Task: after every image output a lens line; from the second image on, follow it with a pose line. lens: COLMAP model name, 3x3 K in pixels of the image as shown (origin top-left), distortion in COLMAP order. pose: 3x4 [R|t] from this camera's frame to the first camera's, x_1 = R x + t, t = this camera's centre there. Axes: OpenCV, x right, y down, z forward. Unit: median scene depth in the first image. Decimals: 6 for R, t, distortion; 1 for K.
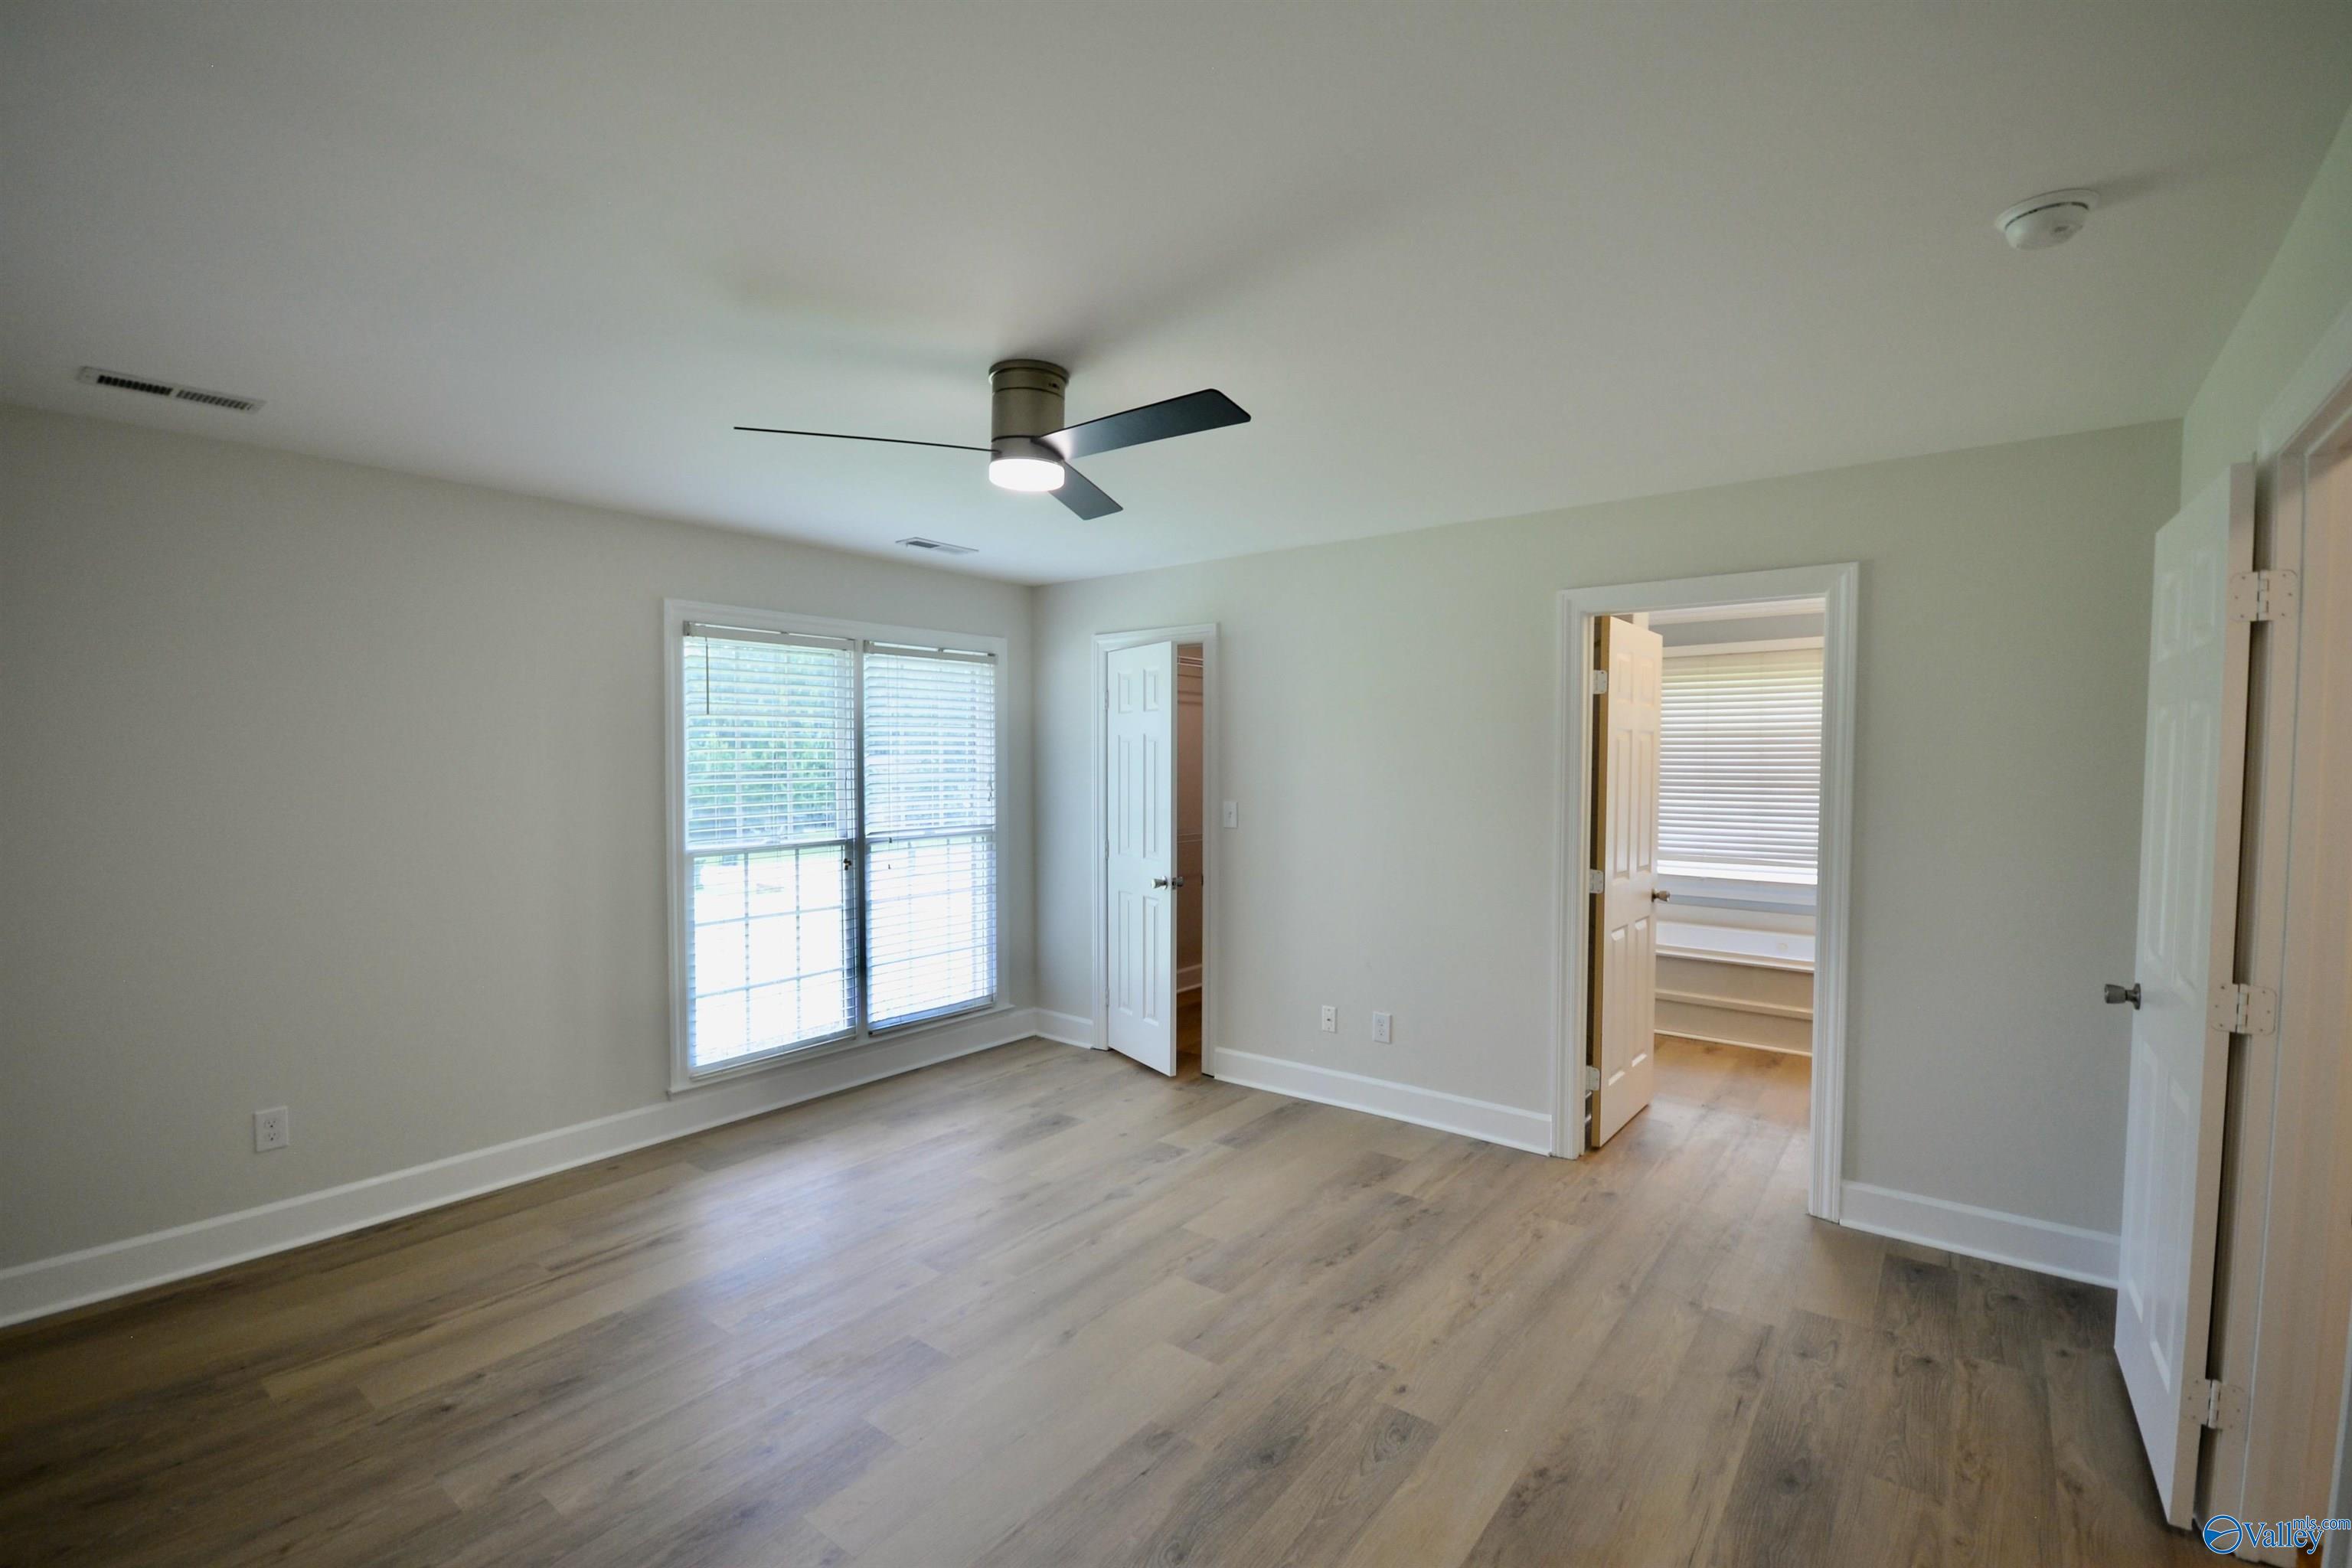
lens RADIAL K [[1028.3, 0, 1164.2], [0, 1028.3, 794.6], [0, 0, 1]] dist [-0.004084, 0.000501]
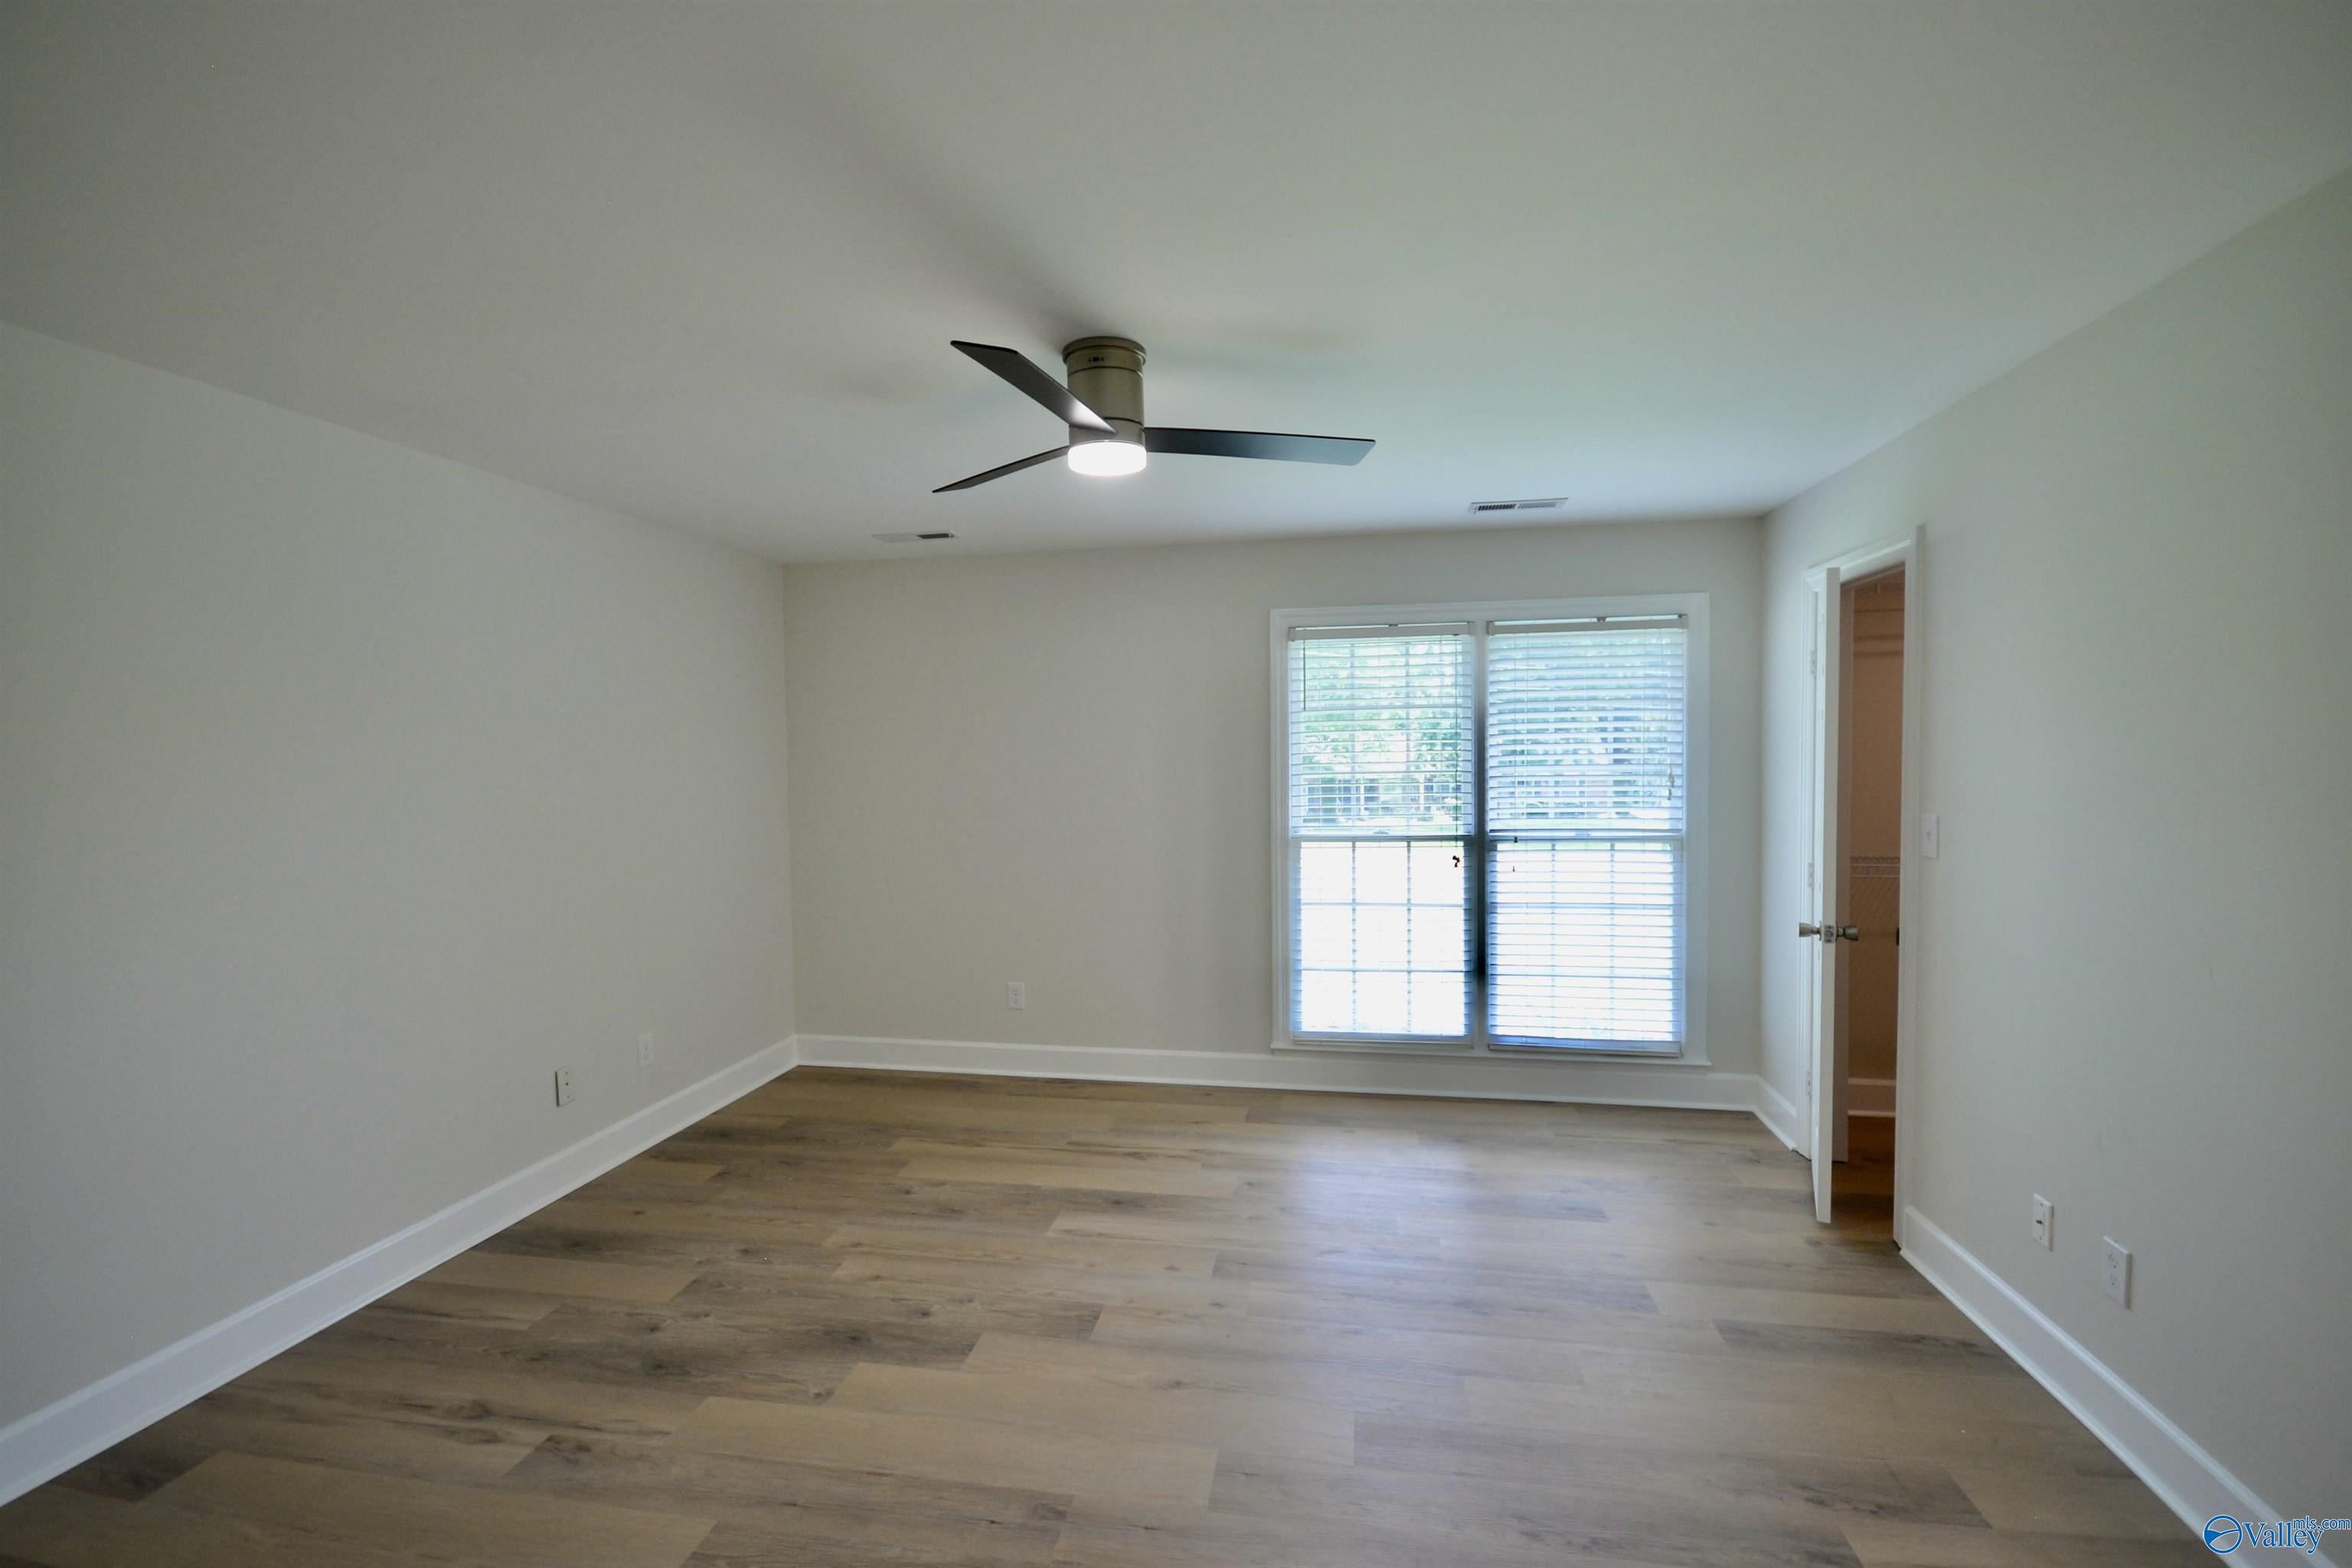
lens RADIAL K [[1028.3, 0, 1188.4], [0, 1028.3, 788.1], [0, 0, 1]] dist [-0.004084, 0.000501]
pose [[0.472384, 0.024929, -0.881040, 0.433868], [-0.017879, 0.999665, 0.018699, -0.013587], [0.881212, 0.006919, 0.472671, 0.354884]]
